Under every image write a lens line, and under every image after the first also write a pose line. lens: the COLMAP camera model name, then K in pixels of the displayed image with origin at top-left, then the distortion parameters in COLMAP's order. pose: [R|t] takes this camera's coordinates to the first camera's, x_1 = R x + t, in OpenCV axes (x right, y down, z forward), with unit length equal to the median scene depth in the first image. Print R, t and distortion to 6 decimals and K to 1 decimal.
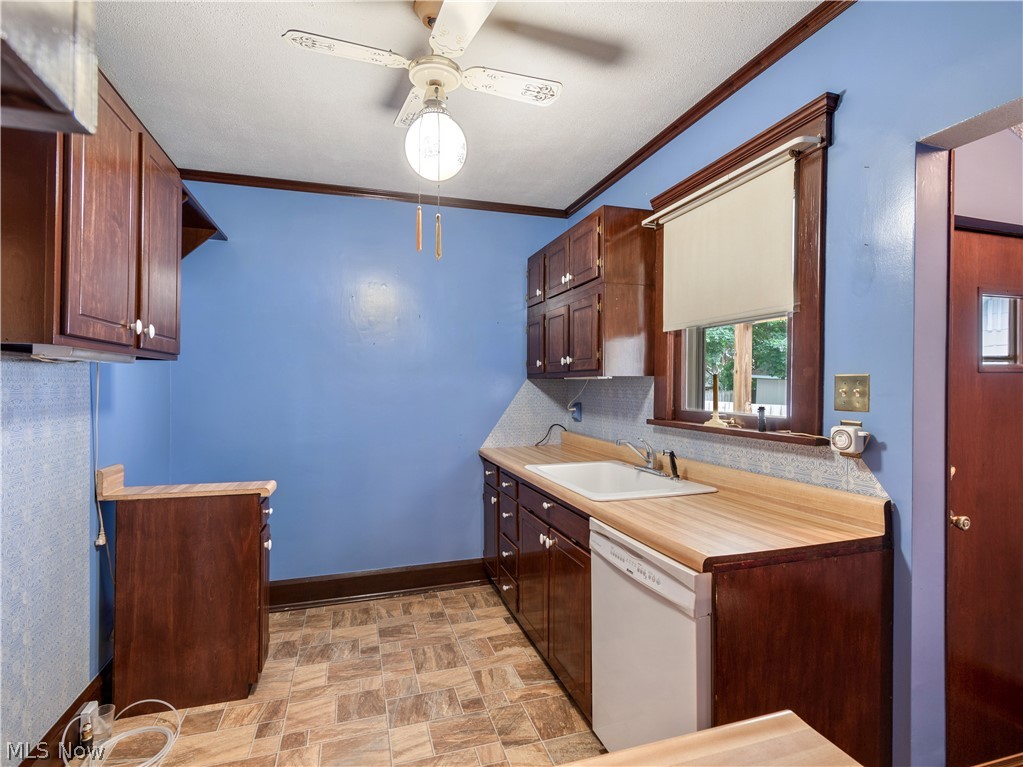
lens RADIAL K [[515.2, 0, 503.2], [0, 515.2, 380.4], [0, 0, 1]] dist [0.005305, -0.003185]
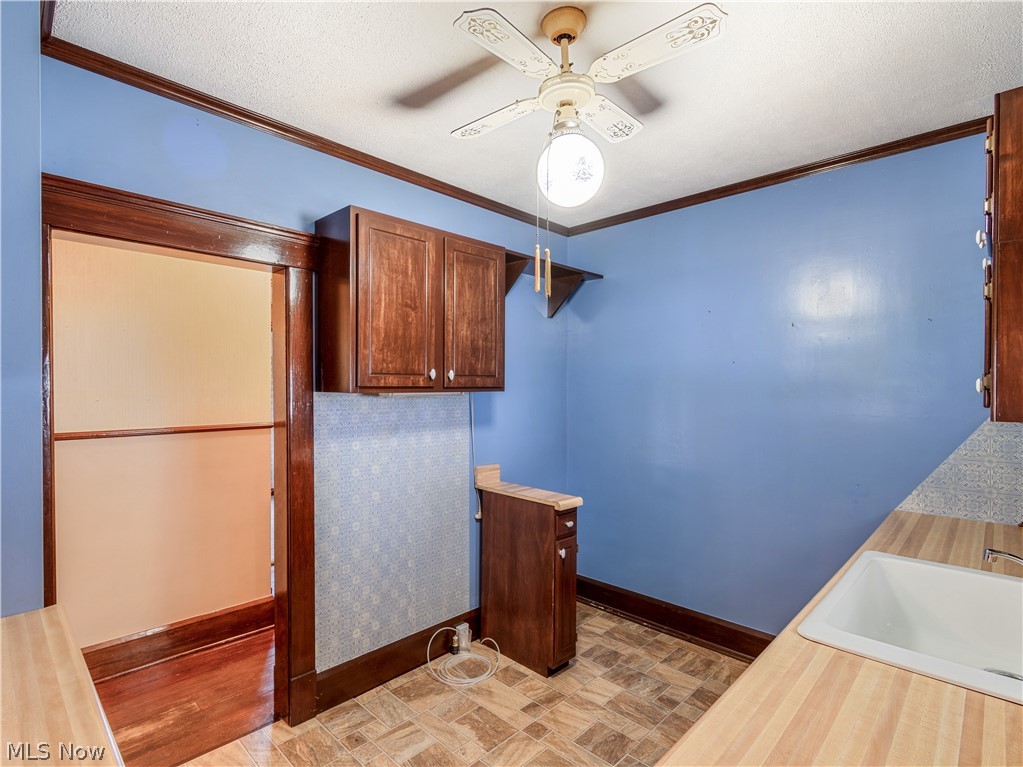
lens RADIAL K [[515.2, 0, 494.5], [0, 515.2, 386.4], [0, 0, 1]] dist [0.005305, -0.003185]
pose [[0.462697, 0.004349, -0.886506, 0.489443], [0.002837, 0.999976, 0.006387, -0.057134], [0.886512, -0.005470, 0.462673, 0.352742]]
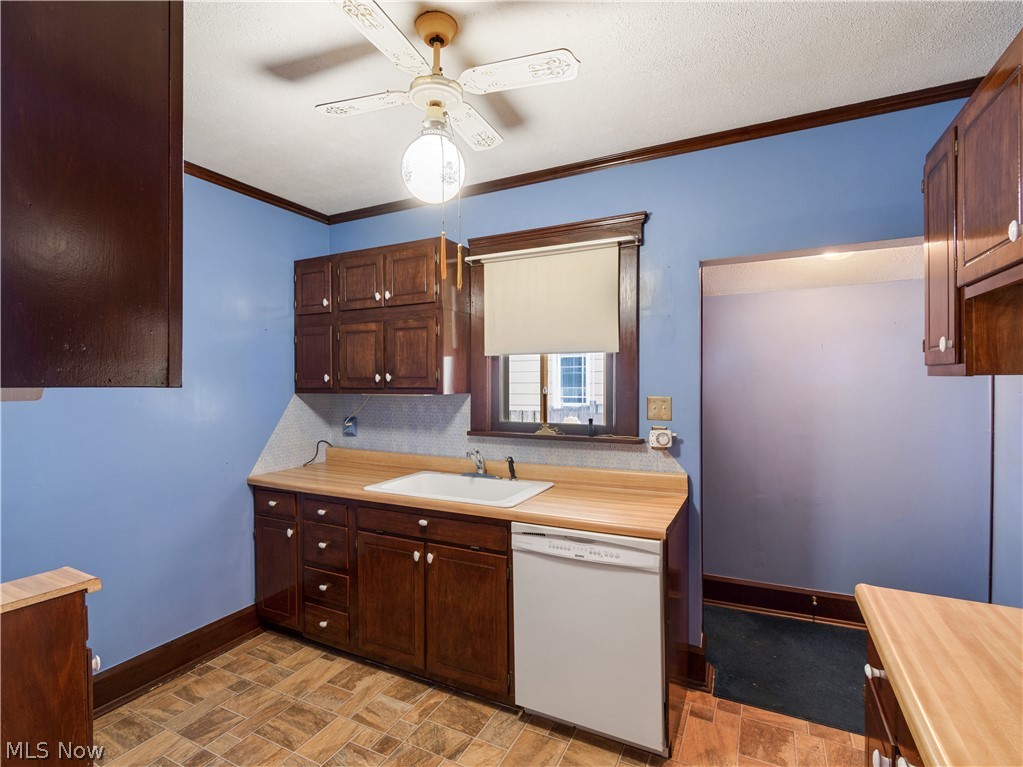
lens RADIAL K [[514.2, 0, 491.9], [0, 514.2, 381.4], [0, 0, 1]] dist [0.001476, -0.000483]
pose [[0.706727, 0.001048, 0.707486, -0.574973], [-0.002676, 0.999996, 0.001191, -0.042956], [-0.707481, -0.002734, 0.706727, 0.187284]]
